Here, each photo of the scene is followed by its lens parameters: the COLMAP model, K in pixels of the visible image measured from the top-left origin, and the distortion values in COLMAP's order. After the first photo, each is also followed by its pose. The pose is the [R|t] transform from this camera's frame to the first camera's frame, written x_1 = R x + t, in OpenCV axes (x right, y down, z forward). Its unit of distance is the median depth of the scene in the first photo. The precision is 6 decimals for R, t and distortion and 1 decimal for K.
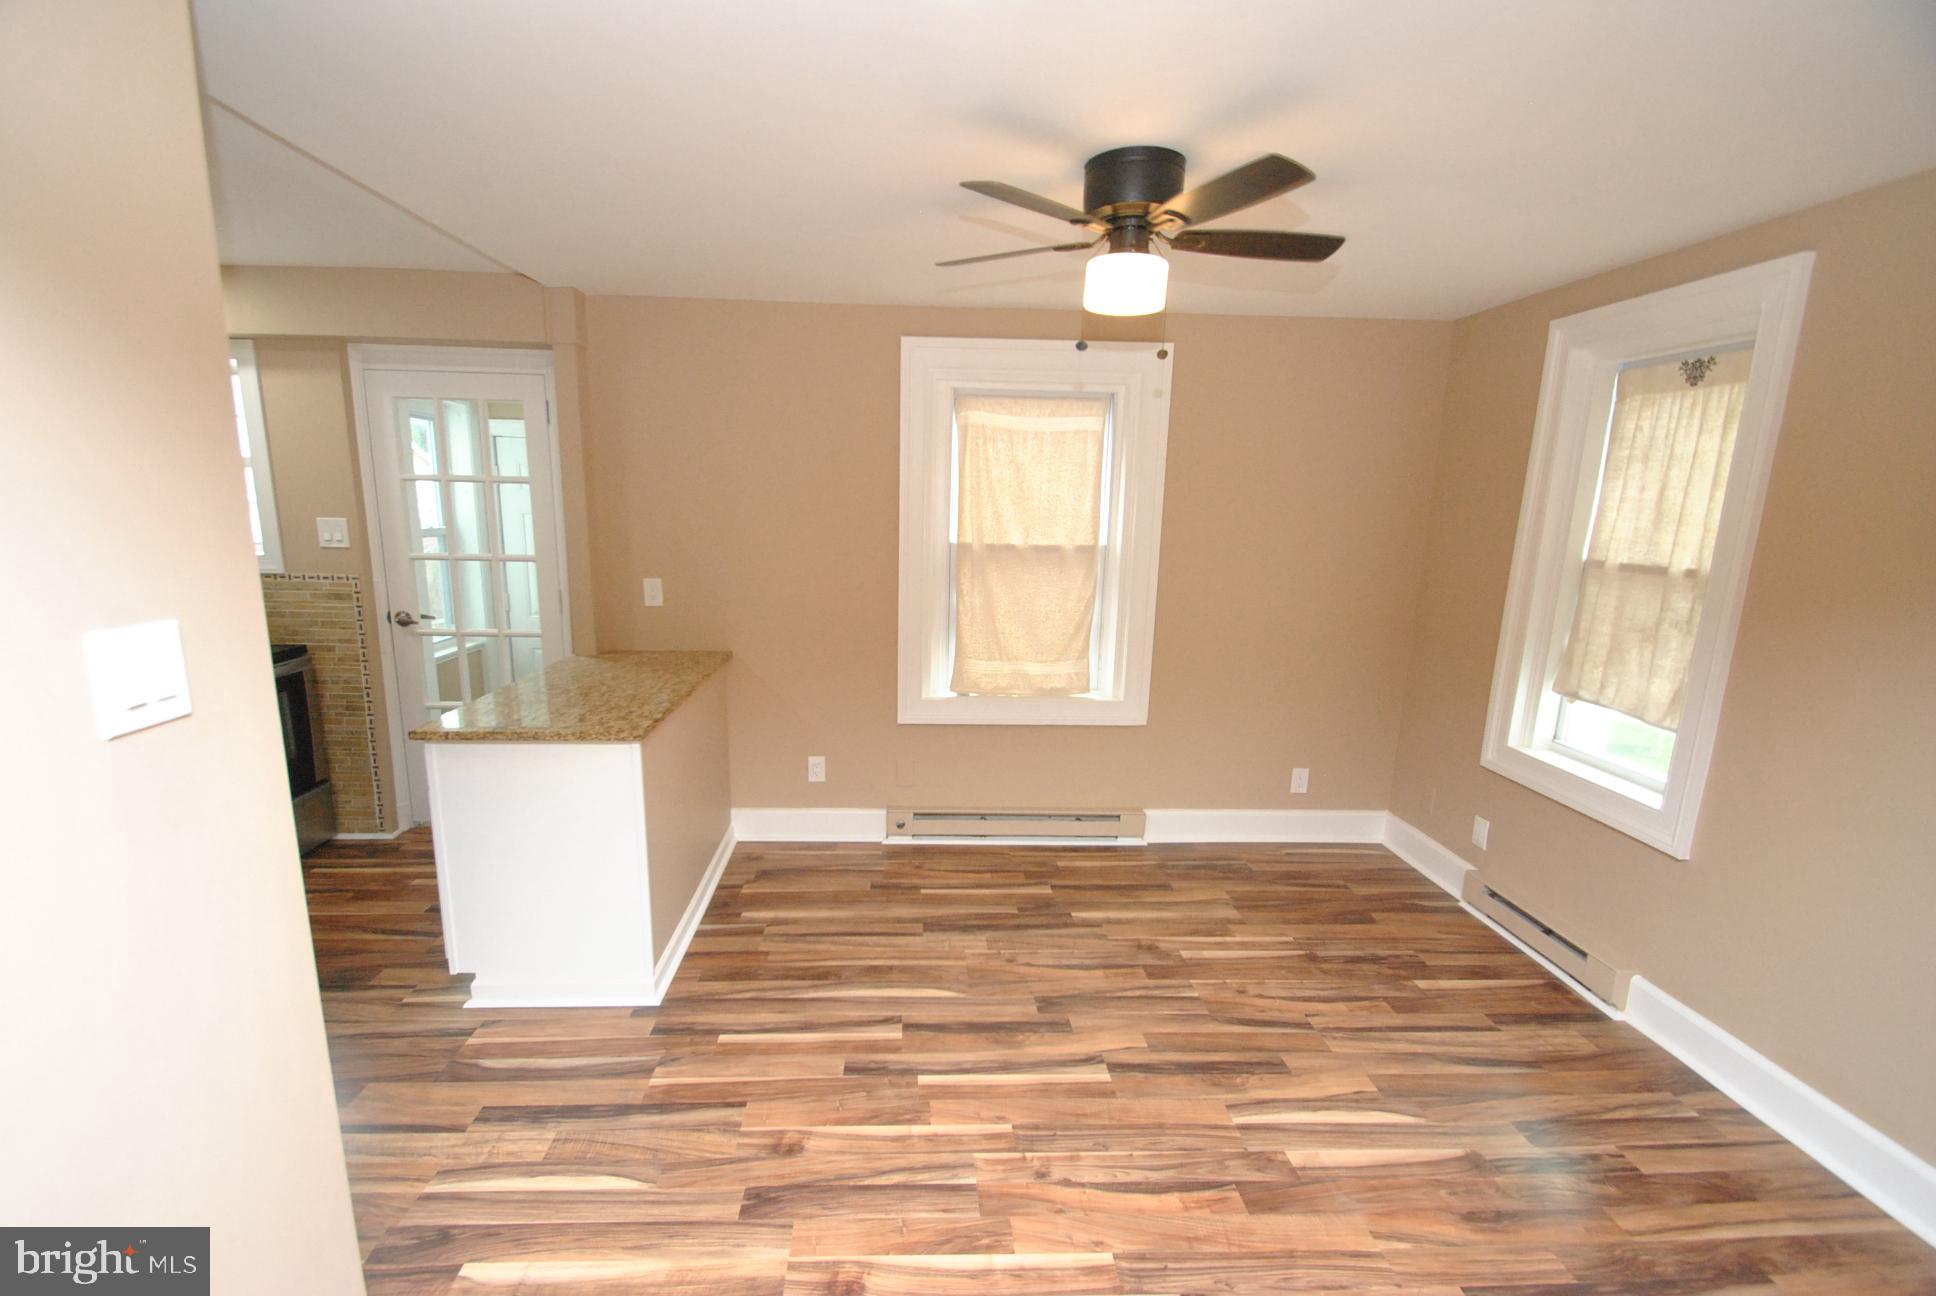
lens RADIAL K [[845.9, 0, 933.1], [0, 845.9, 681.1], [0, 0, 1]] dist [0.006935, -0.010227]
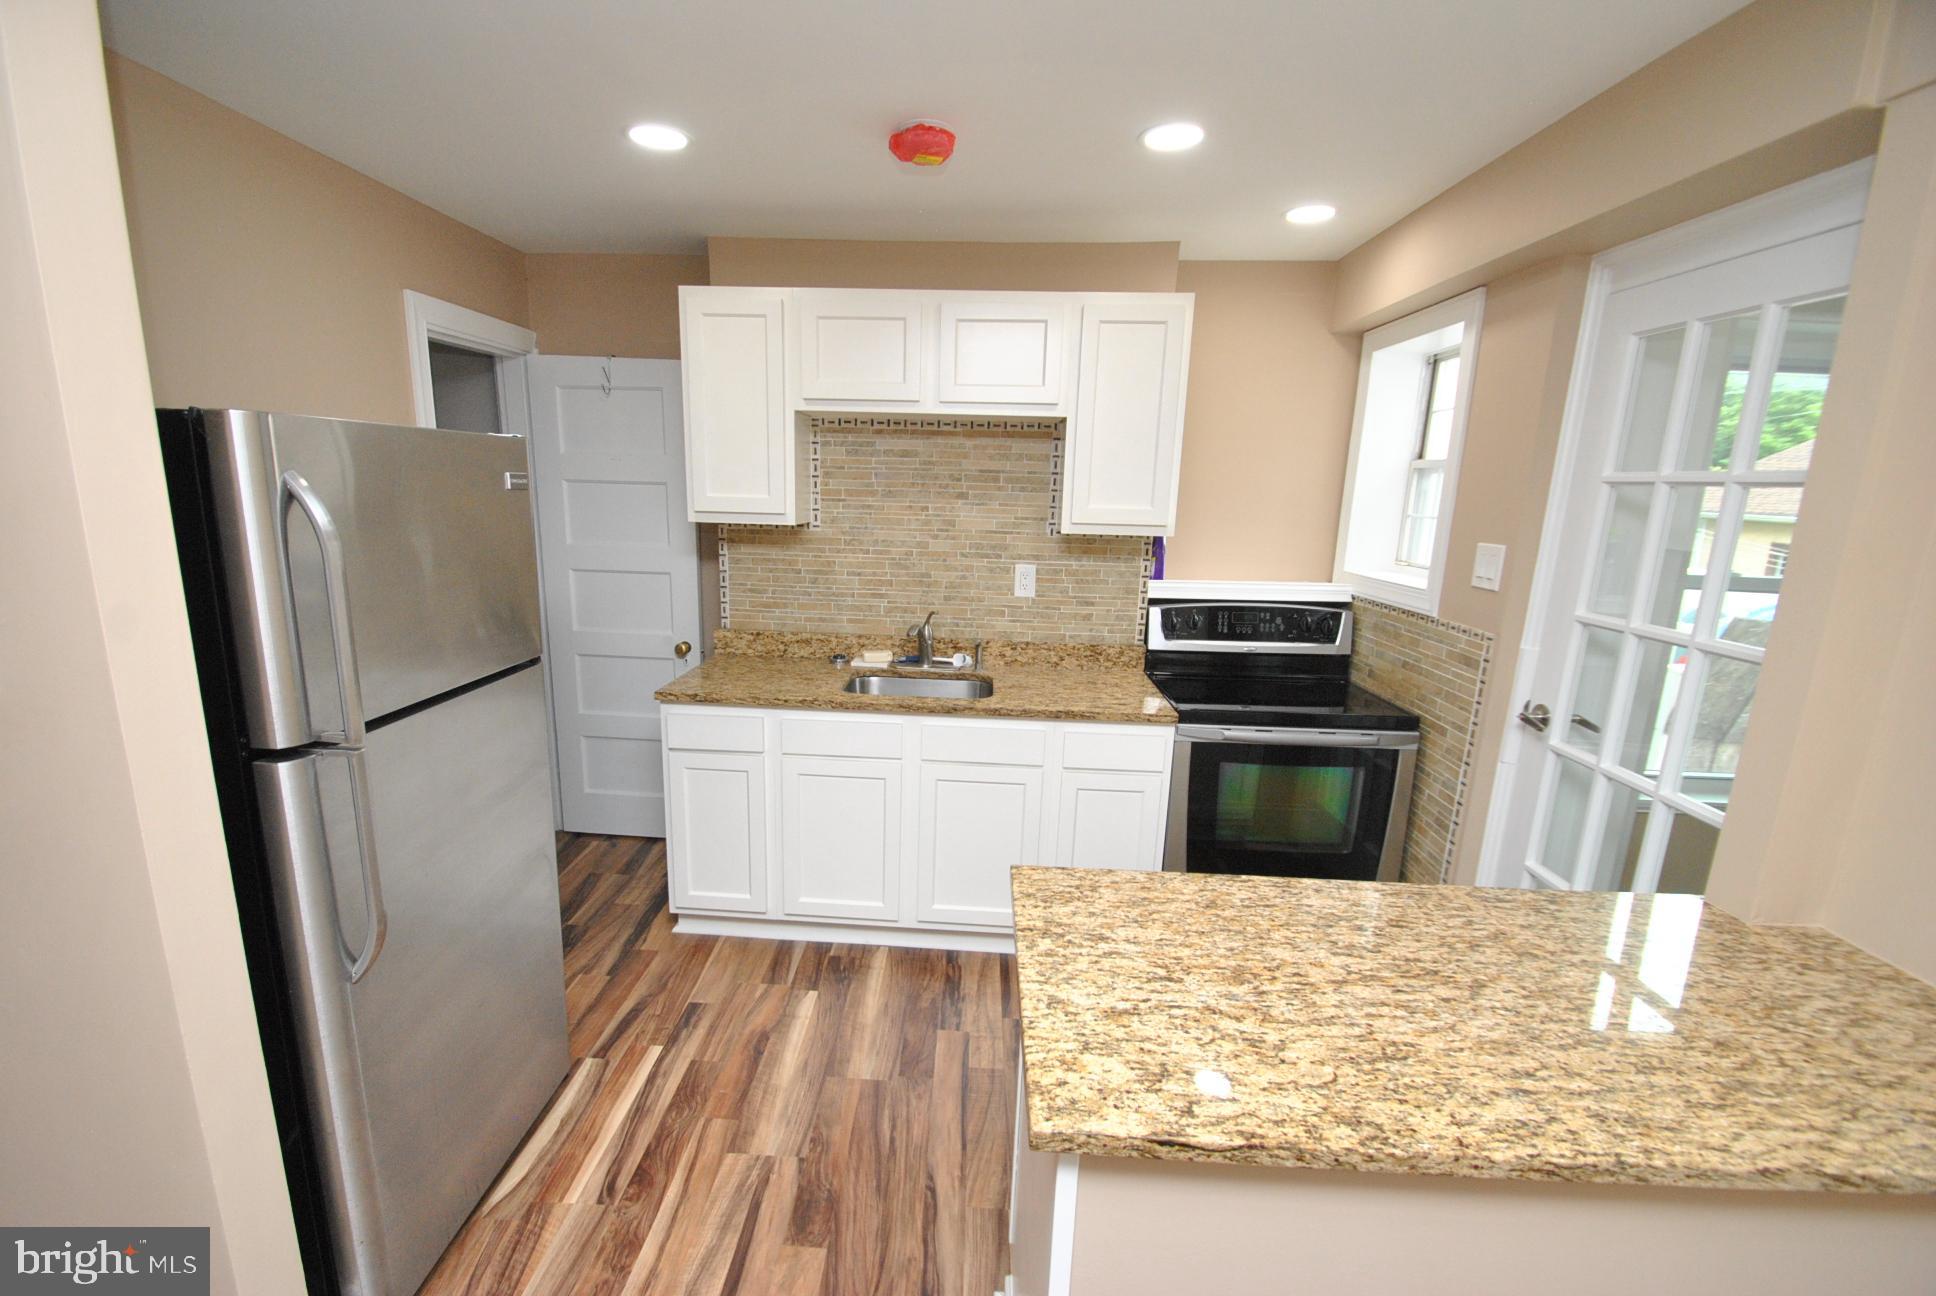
lens RADIAL K [[845.9, 0, 935.9], [0, 845.9, 681.4], [0, 0, 1]] dist [0.006935, -0.010227]
pose [[-0.090601, 0.203628, -0.974847, -0.021527], [-0.236720, 0.946415, 0.219689, -0.184461], [0.967344, 0.250669, -0.037543, 0.875638]]
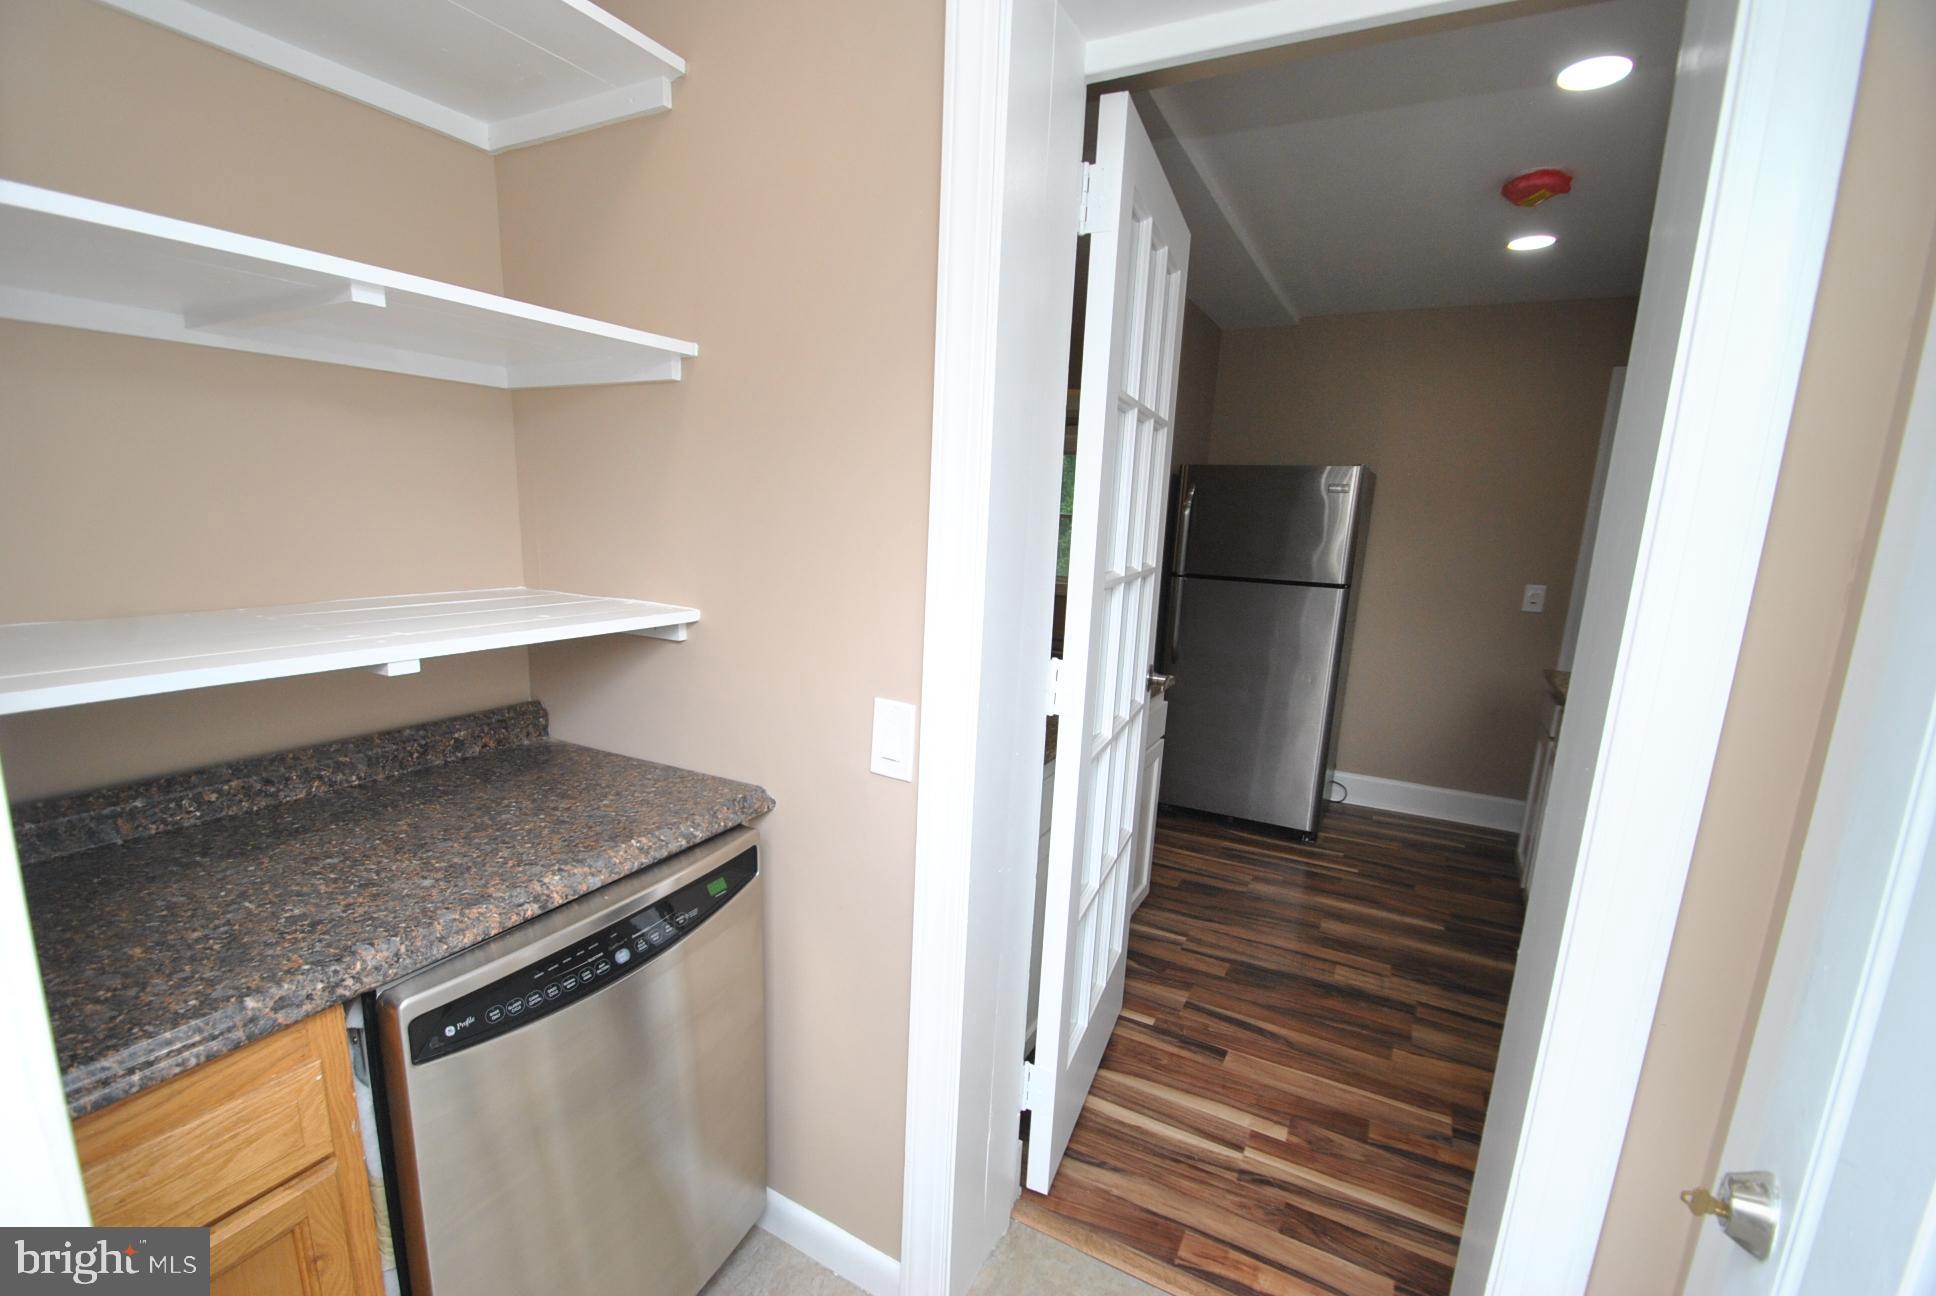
lens RADIAL K [[845.9, 0, 933.0], [0, 845.9, 676.3], [0, 0, 1]] dist [0.006935, -0.010227]
pose [[-0.846066, -0.158750, 0.508891, -0.872020], [0.053128, 0.924765, 0.376812, -0.366103], [-0.530424, 0.345844, -0.773978, 1.939001]]
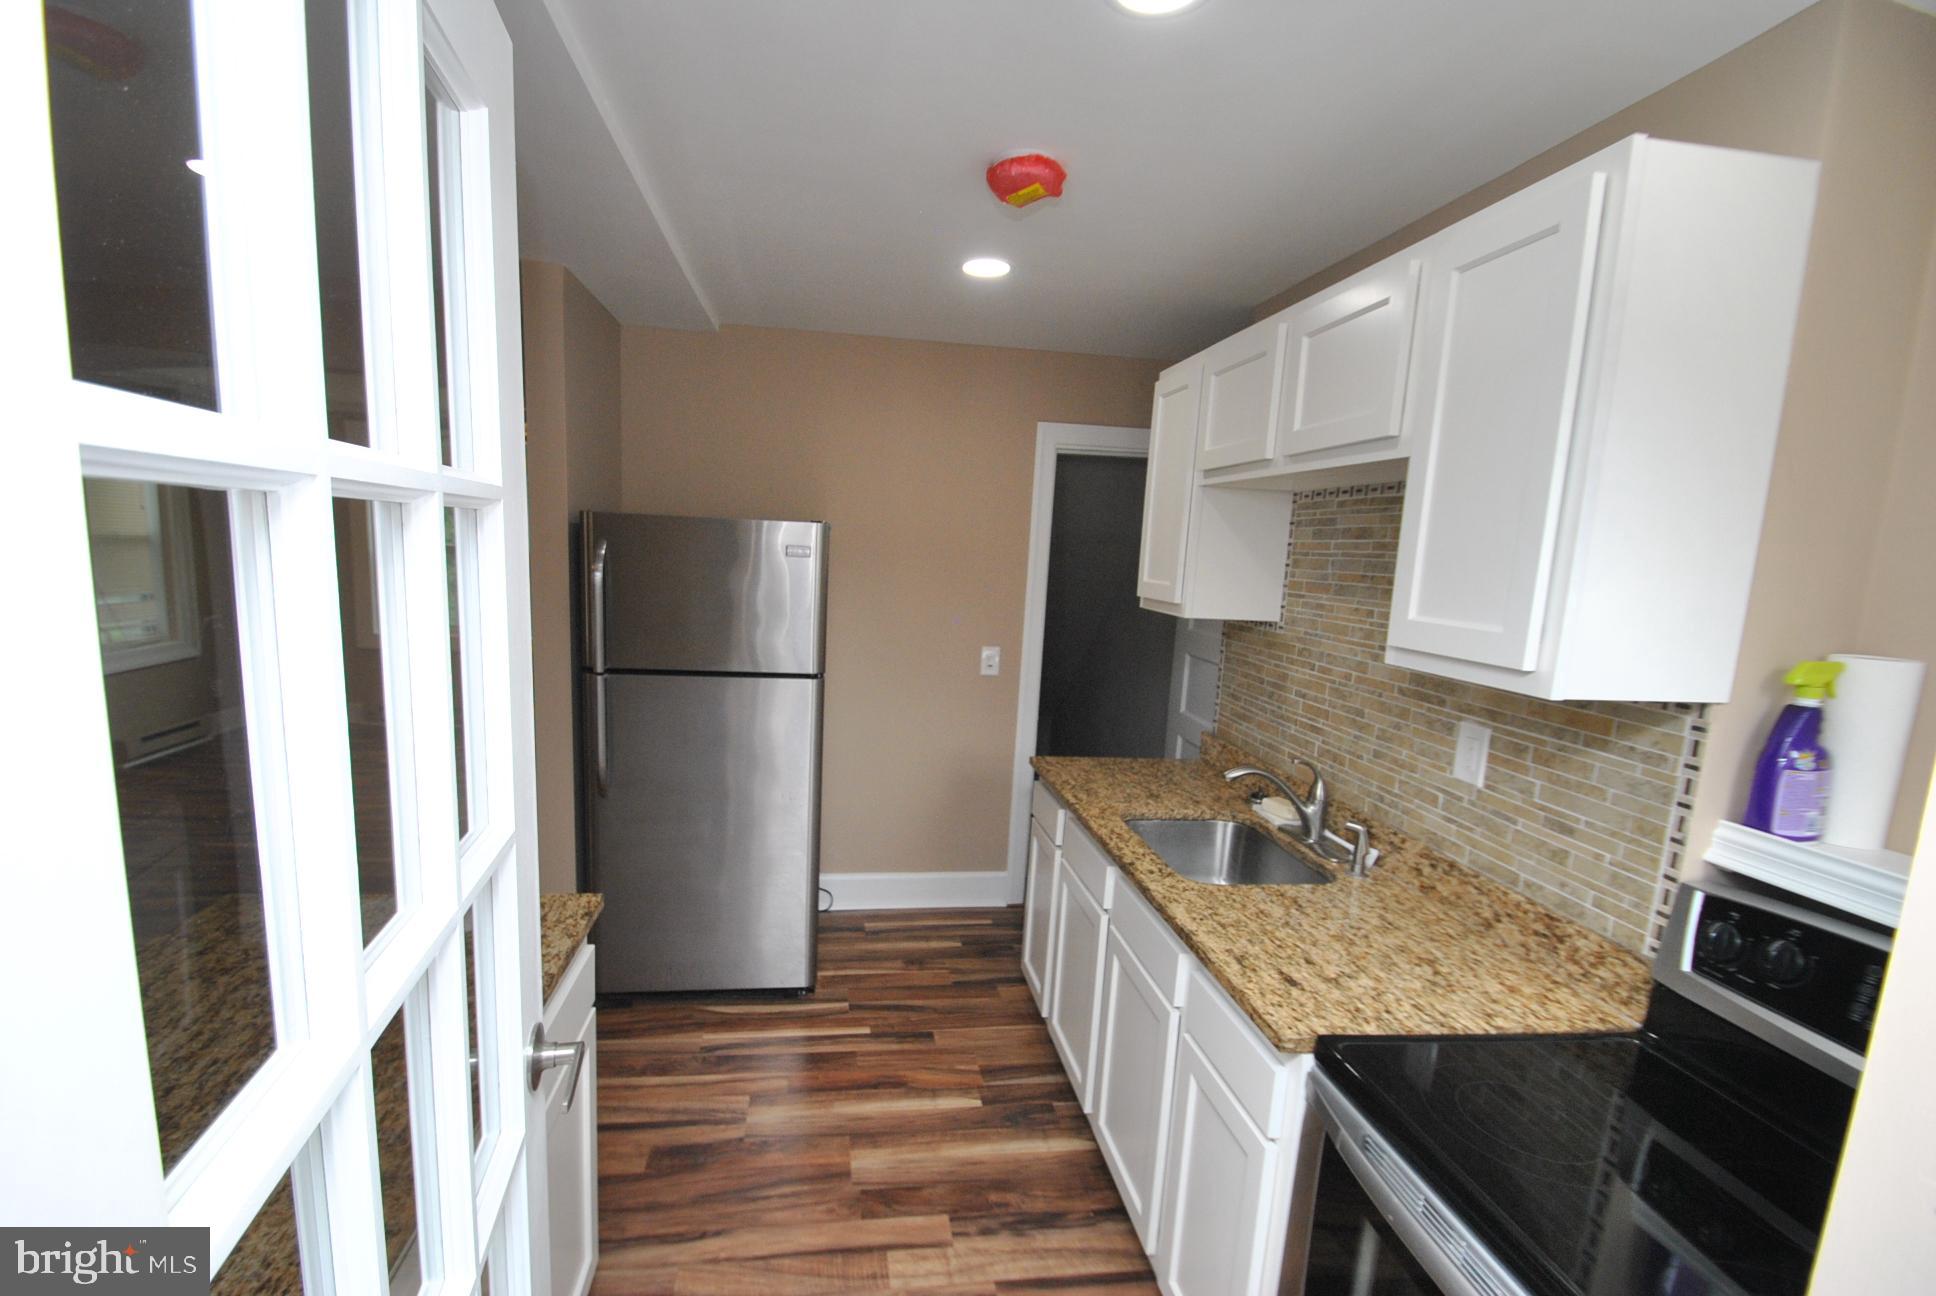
lens RADIAL K [[845.9, 0, 936.9], [0, 845.9, 680.9], [0, 0, 1]] dist [0.006935, -0.010227]
pose [[-0.993390, -0.052413, -0.102122, -0.759338], [-0.086118, 0.928520, 0.361156, -0.343406], [0.075893, 0.367564, -0.926897, 1.486082]]
